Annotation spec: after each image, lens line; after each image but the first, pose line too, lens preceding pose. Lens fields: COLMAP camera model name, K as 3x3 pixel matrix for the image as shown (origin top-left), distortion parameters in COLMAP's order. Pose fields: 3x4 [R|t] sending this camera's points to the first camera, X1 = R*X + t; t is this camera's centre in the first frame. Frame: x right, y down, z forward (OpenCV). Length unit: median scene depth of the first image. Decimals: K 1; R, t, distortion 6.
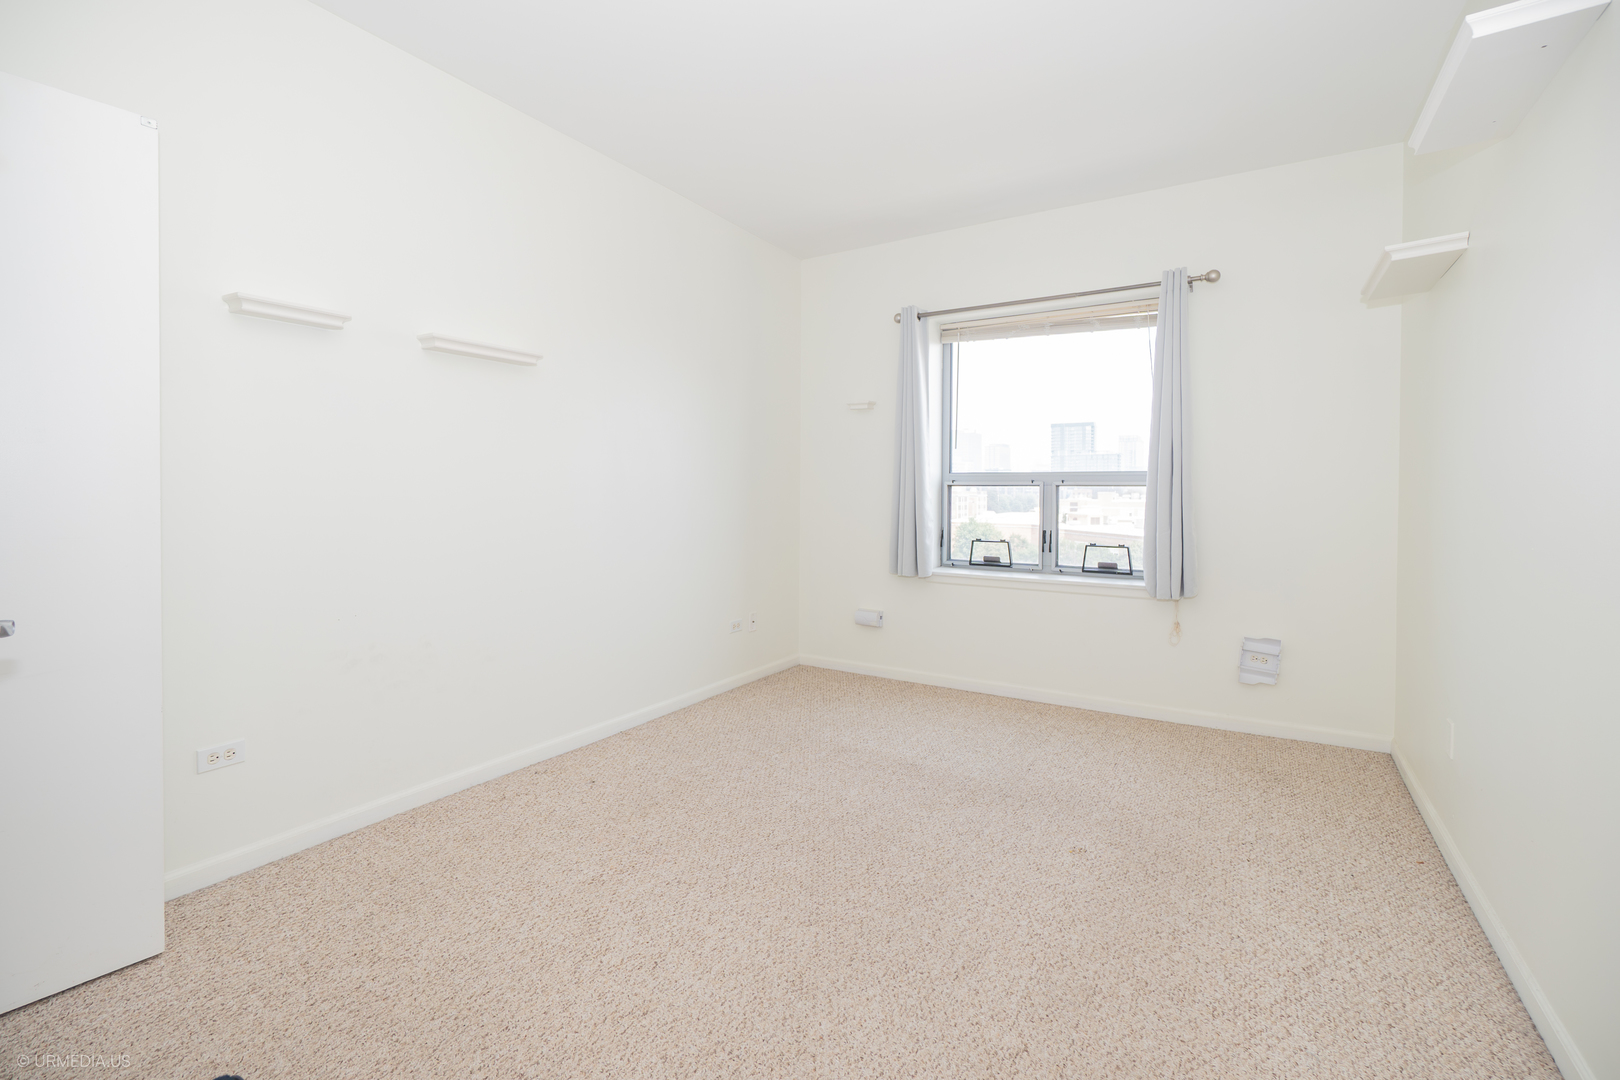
lens RADIAL K [[703.1, 0, 772.7], [0, 703.1, 492.0], [0, 0, 1]] dist [-0.002541, 0.000162]
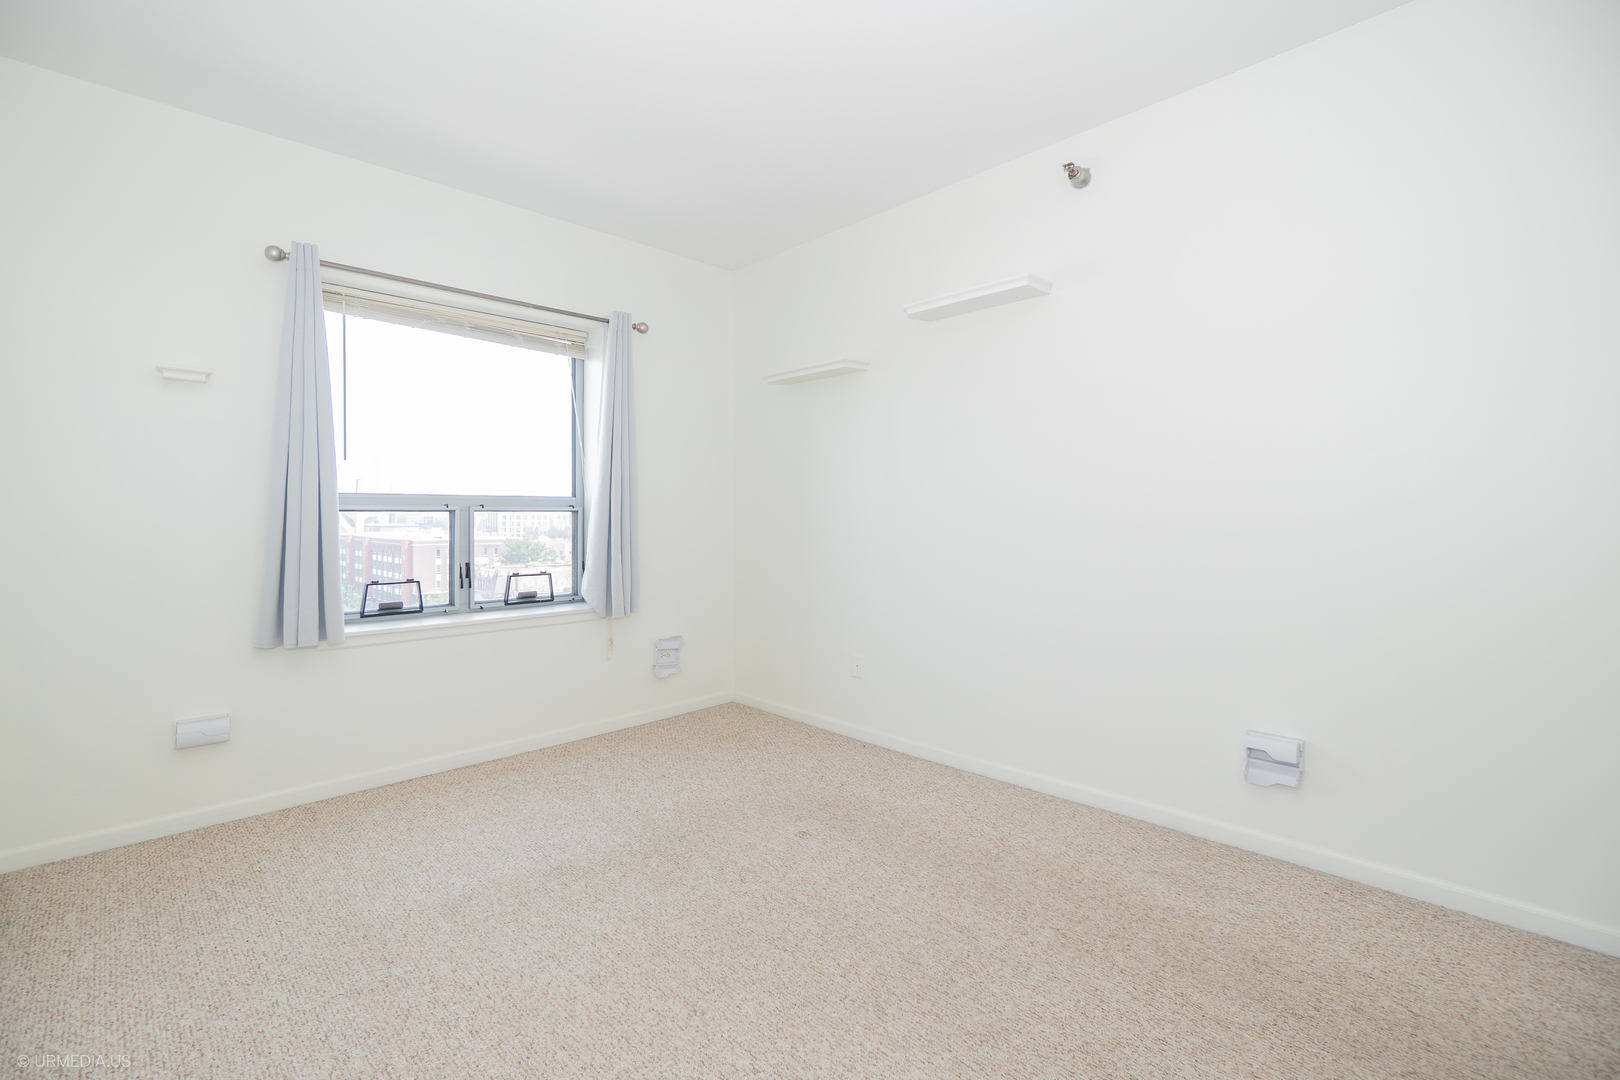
lens RADIAL K [[742.9, 0, 775.6], [0, 742.9, 510.5], [0, 0, 1]] dist [-0.004756, -0.000056]
pose [[0.225762, -0.000186, 0.974182, -0.494175], [0.006603, 0.999977, -0.001339, -0.007250], [-0.974160, 0.006735, 0.225758, 0.512950]]
